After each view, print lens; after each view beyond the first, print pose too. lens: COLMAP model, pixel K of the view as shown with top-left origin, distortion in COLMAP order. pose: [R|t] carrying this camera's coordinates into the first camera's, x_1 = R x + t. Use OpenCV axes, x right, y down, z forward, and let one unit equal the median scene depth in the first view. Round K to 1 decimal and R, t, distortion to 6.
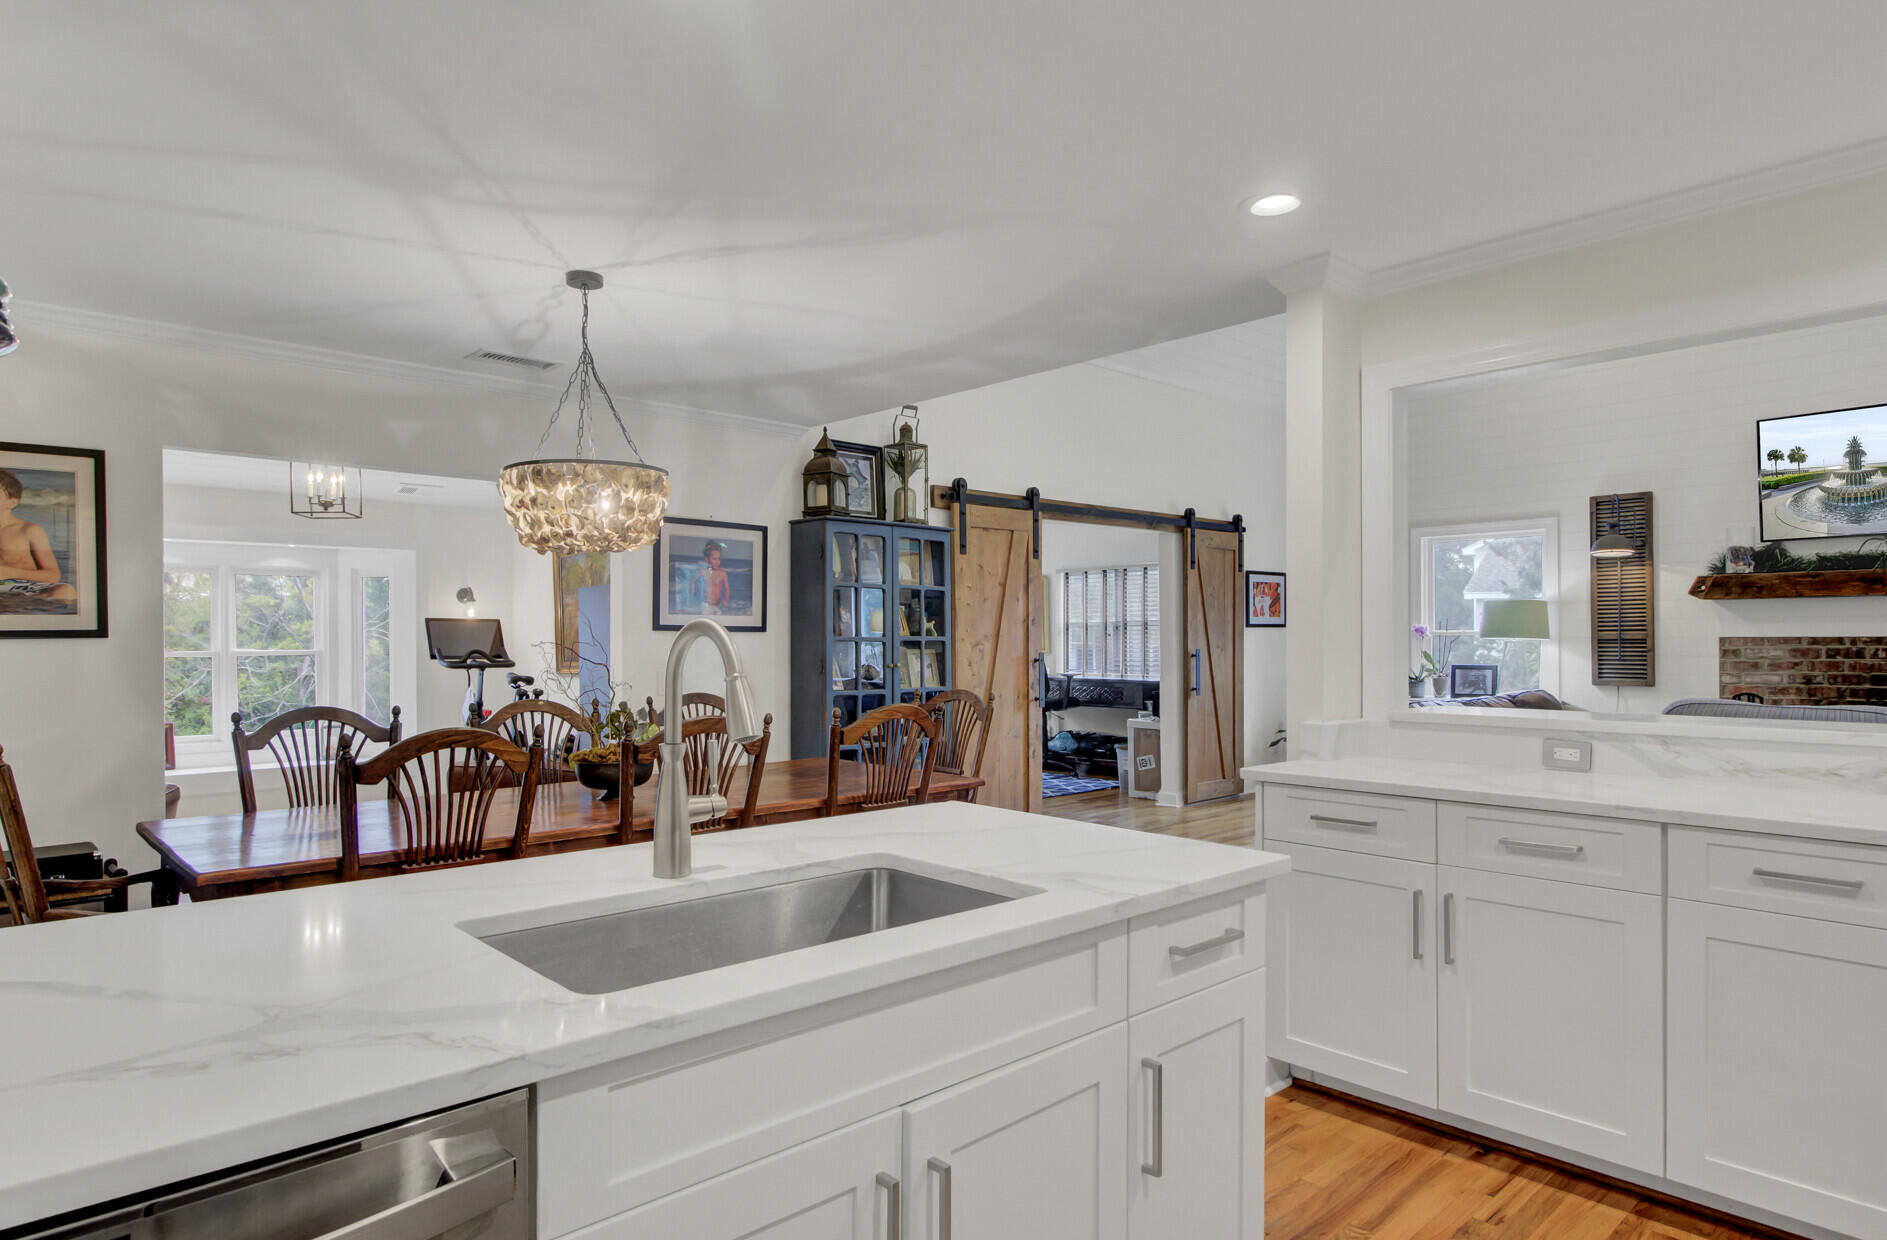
lens RADIAL K [[1093.9, 0, 937.6], [0, 1093.9, 632.4], [0, 0, 1]] dist [-0.002061, -0.000329]
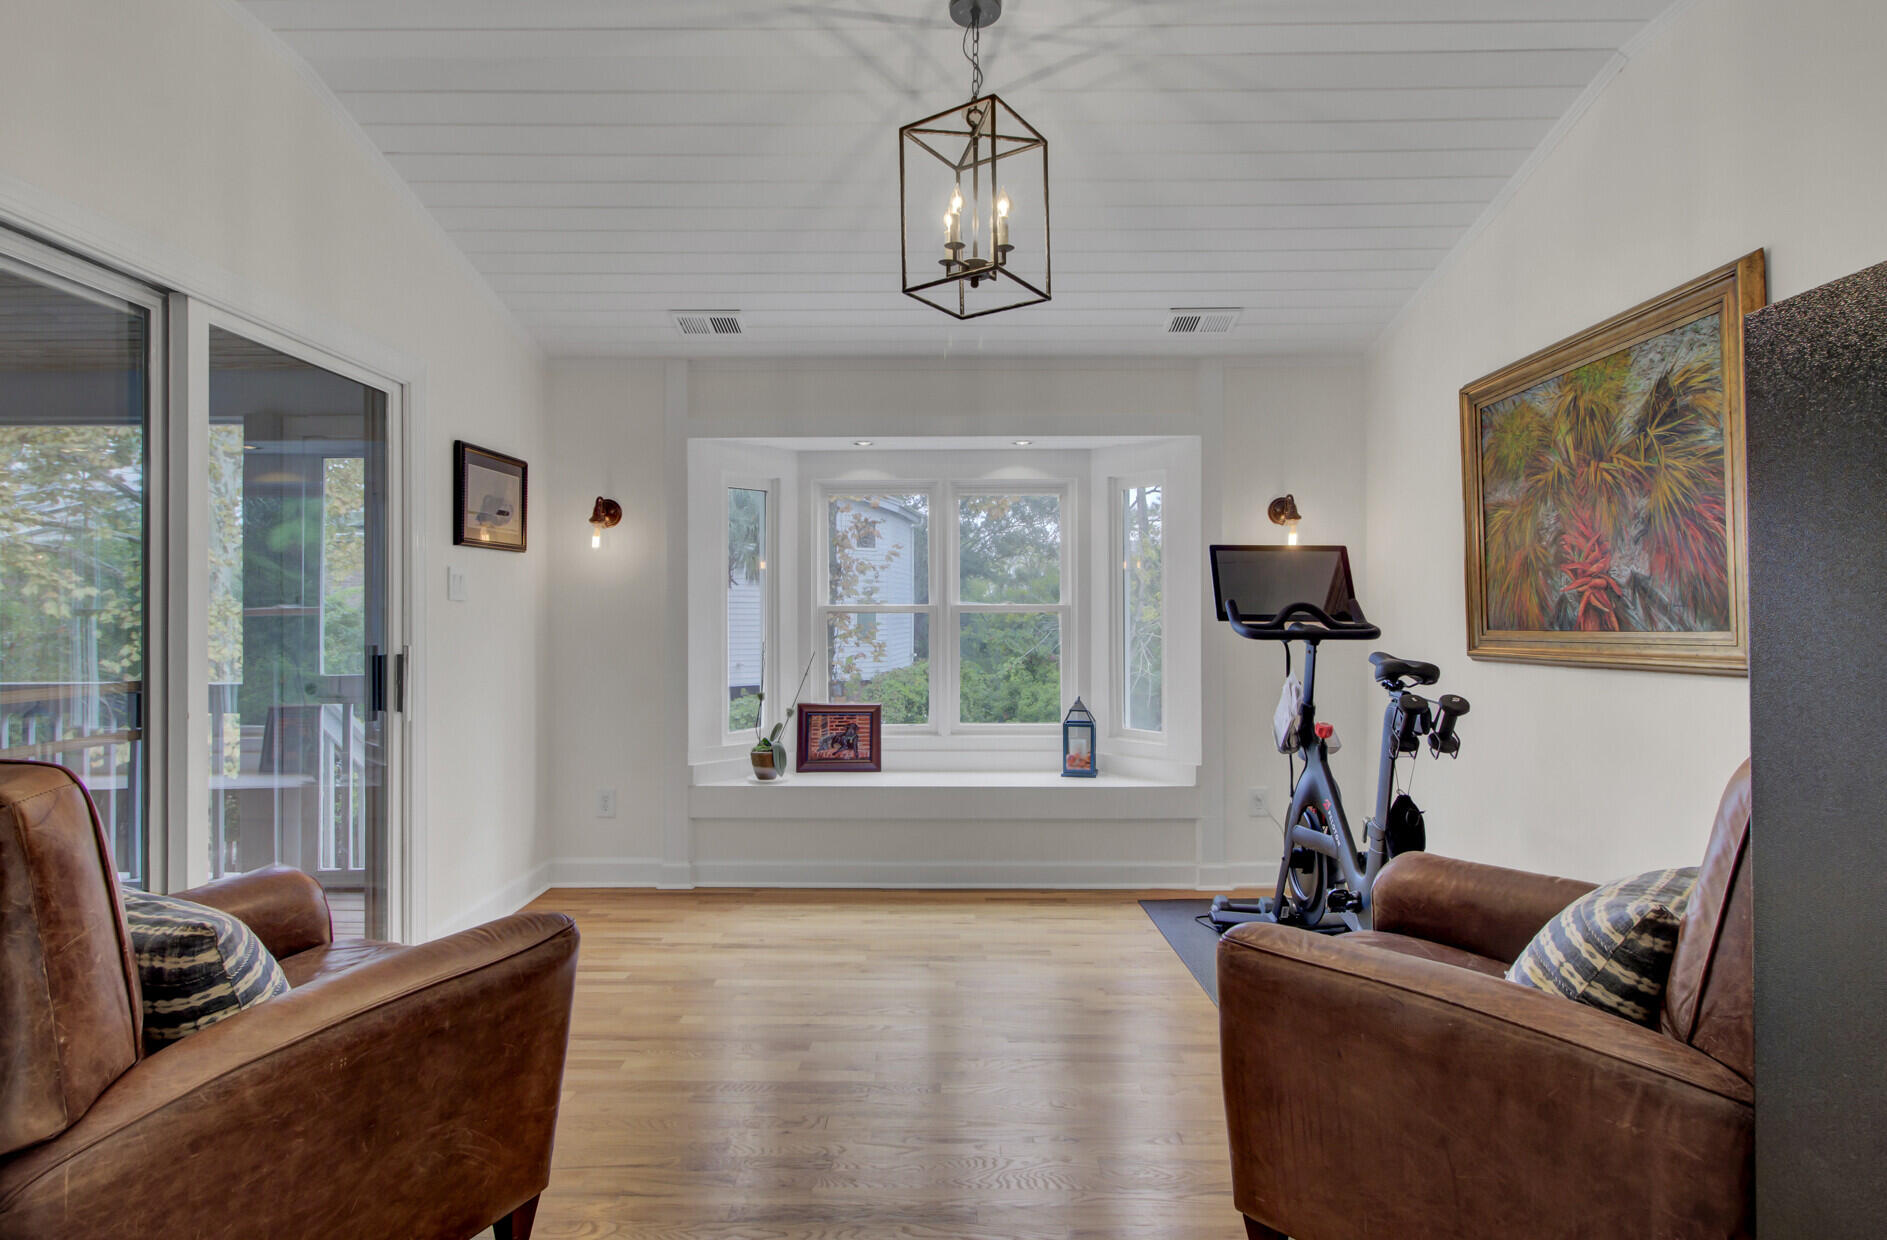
lens RADIAL K [[932.7, 0, 943.5], [0, 932.7, 620.0], [0, 0, 1]] dist [0.001062, 0.000105]
pose [[0.722425, 0.011817, -0.691349, -0.240514], [0.003229, 0.999785, 0.020463, 0.014348], [0.691442, -0.017015, 0.722232, 0.567236]]
